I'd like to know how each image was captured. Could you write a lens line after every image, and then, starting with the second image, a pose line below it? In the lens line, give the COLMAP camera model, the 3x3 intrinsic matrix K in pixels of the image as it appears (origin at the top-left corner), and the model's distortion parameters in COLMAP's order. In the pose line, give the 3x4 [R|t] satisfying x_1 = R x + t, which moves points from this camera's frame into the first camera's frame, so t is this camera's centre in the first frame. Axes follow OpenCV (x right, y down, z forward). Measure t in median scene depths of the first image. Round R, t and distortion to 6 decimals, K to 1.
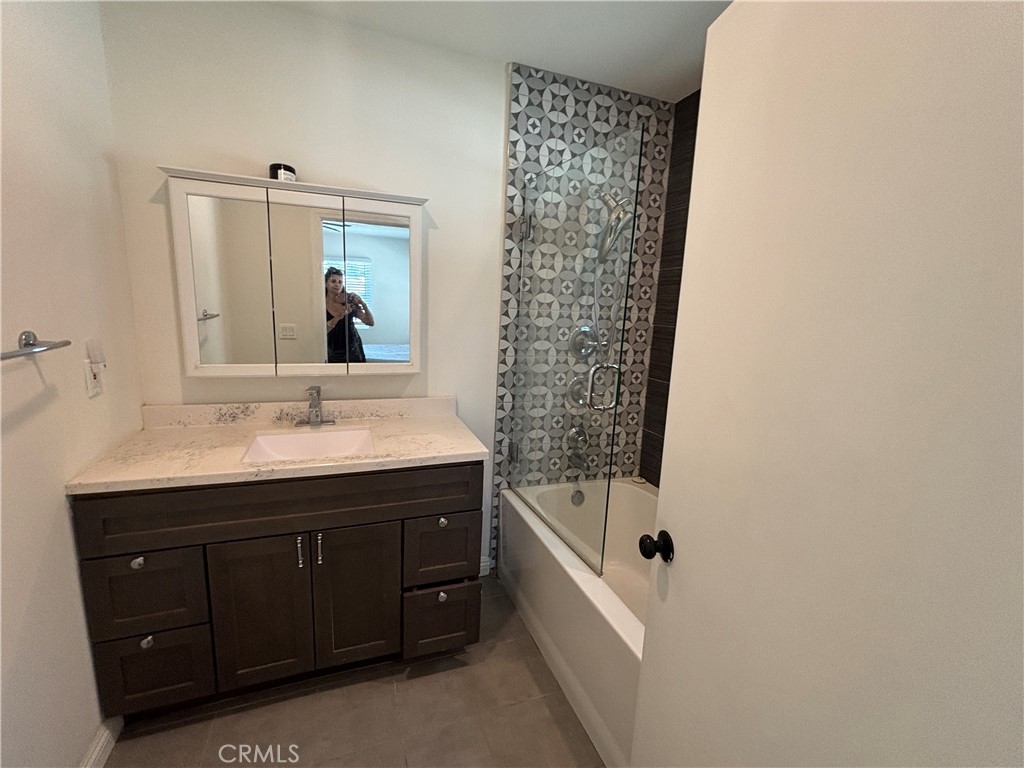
lens RADIAL K [[442.9, 0, 511.3], [0, 442.9, 385.6], [0, 0, 1]] dist [0.001115, 0.001112]
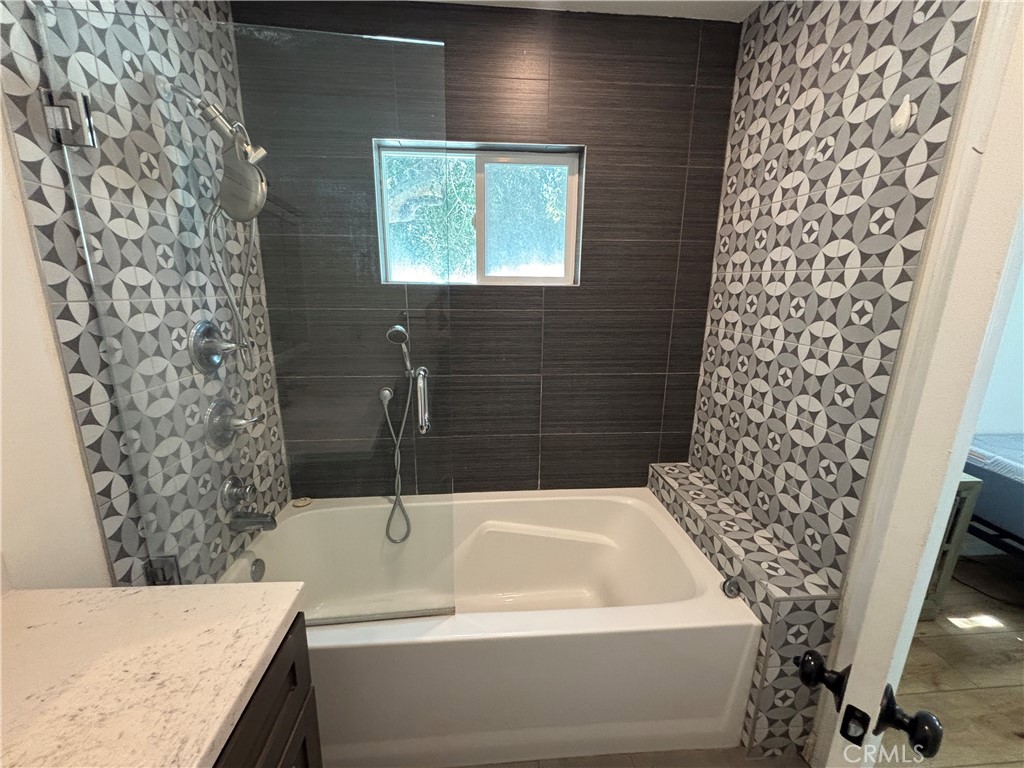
lens RADIAL K [[409.7, 0, 512.0], [0, 409.7, 379.1], [0, 0, 1]] dist [0.003560, -0.000687]
pose [[0.279900, -0.254226, 0.925756, -0.273955], [0.182780, 0.960774, 0.208580, -0.100524], [-0.942469, 0.110828, 0.315388, 0.438843]]
